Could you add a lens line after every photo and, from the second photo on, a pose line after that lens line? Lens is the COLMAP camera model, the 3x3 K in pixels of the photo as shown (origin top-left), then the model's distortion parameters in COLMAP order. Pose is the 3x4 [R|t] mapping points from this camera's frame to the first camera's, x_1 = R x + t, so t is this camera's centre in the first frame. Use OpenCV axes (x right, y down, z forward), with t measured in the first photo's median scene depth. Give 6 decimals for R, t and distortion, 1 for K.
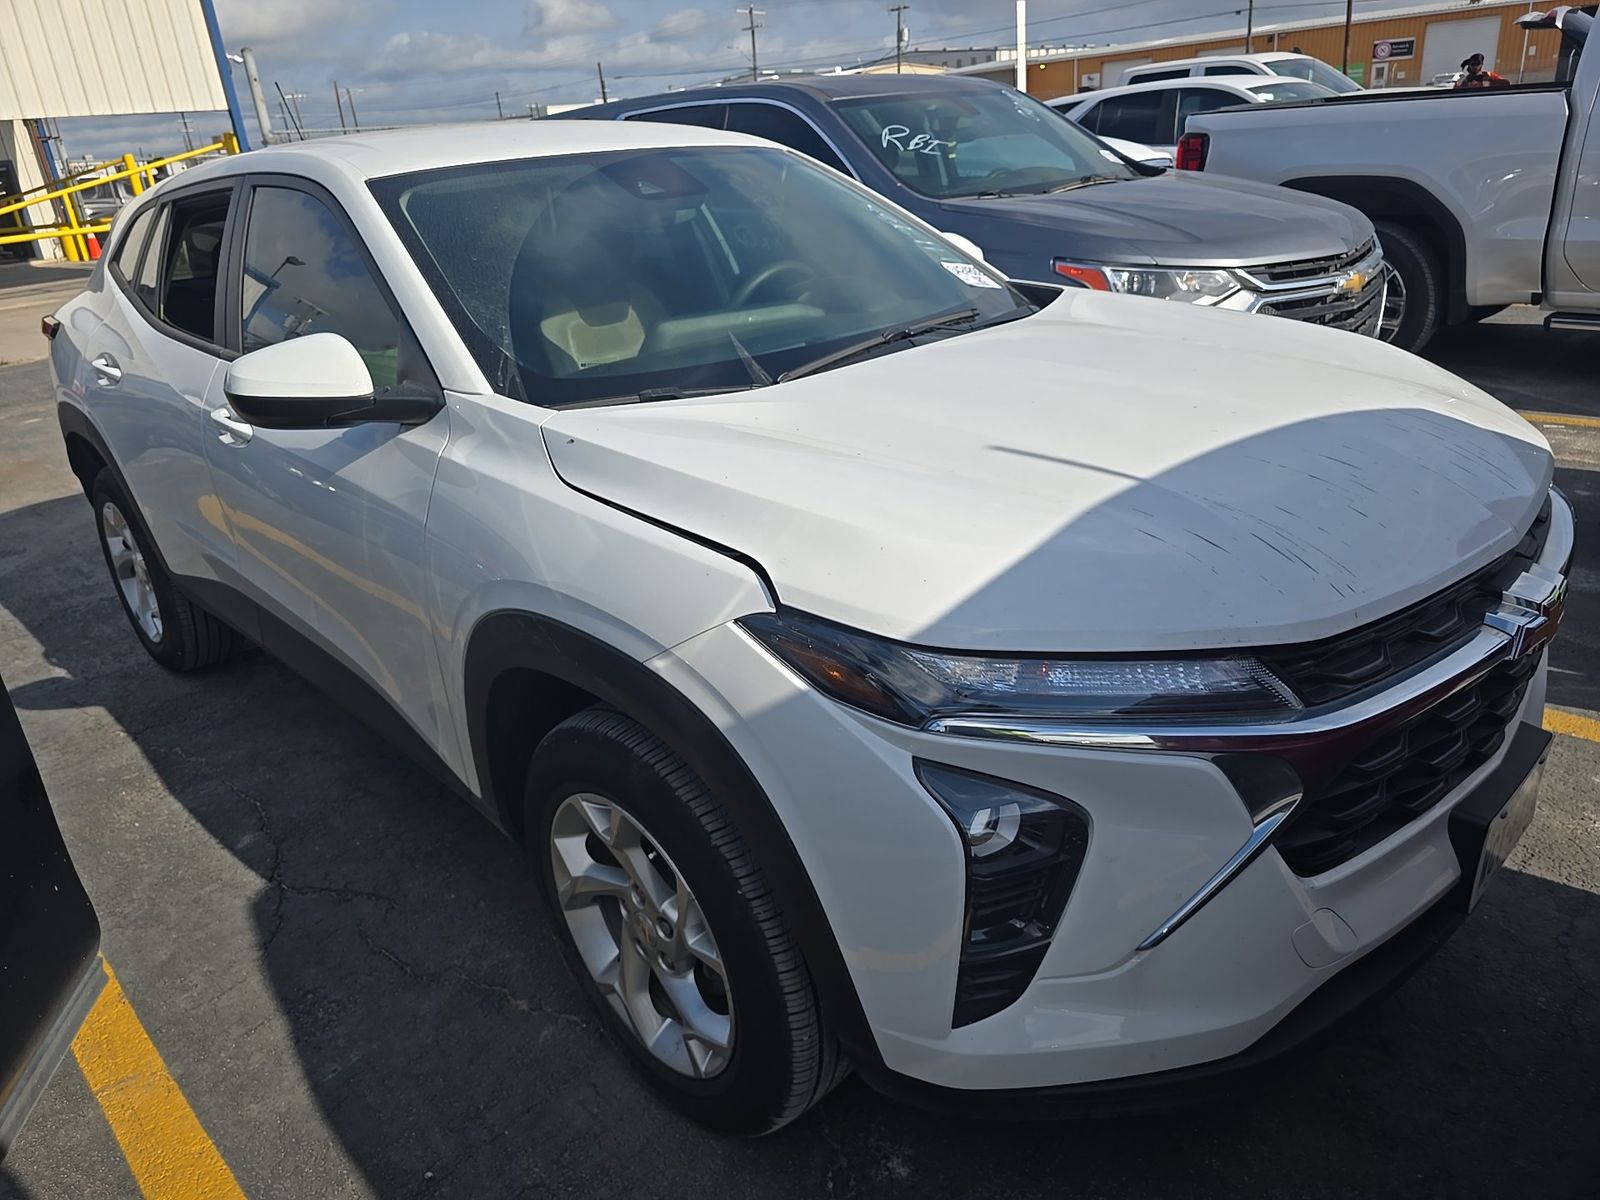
lens RADIAL K [[1172.2, 0, 801.4], [0, 1172.2, 605.2], [0, 0, 1]] dist [0.036189, -0.042790]
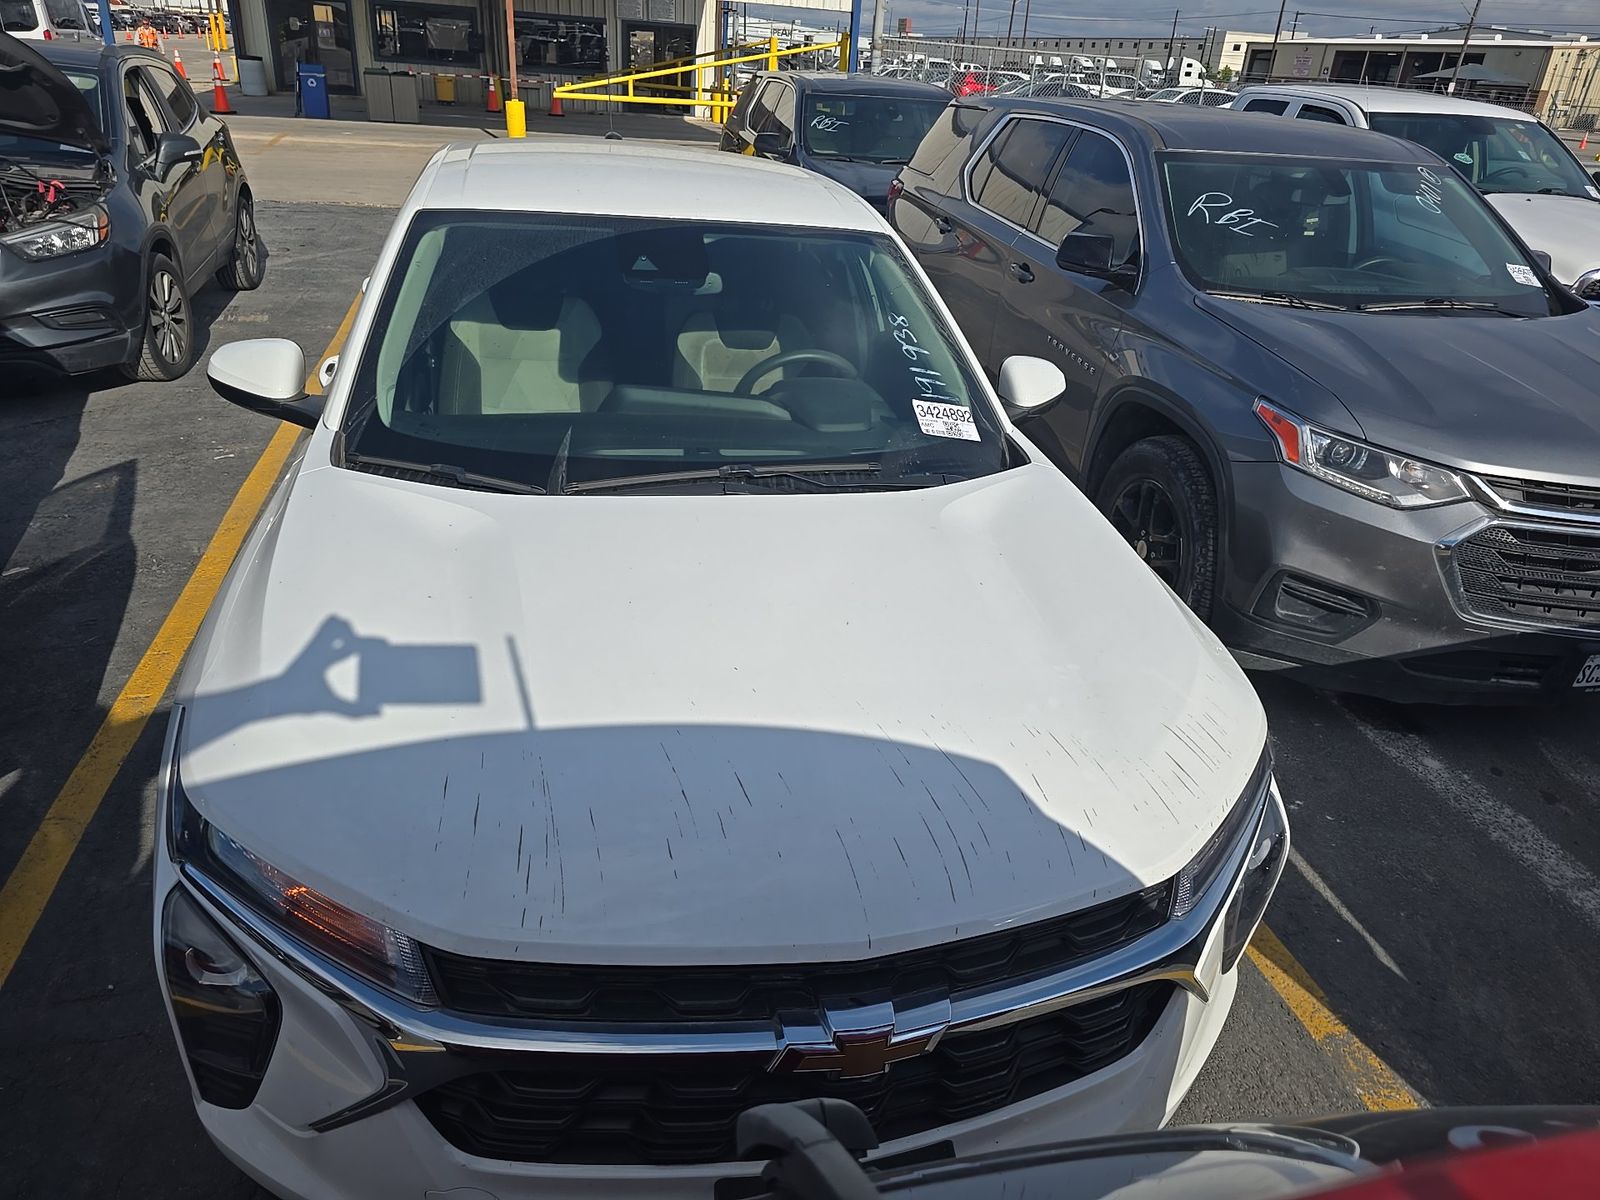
lens RADIAL K [[1172.2, 0, 803.4], [0, 1172.2, 600.0], [0, 0, 1]] dist [0.036189, -0.042790]
pose [[0.830357, 0.351131, -0.432684, 0.367816], [-0.317482, 0.936244, 0.150505, -0.181674], [0.457945, 0.012397, 0.888894, 0.083579]]
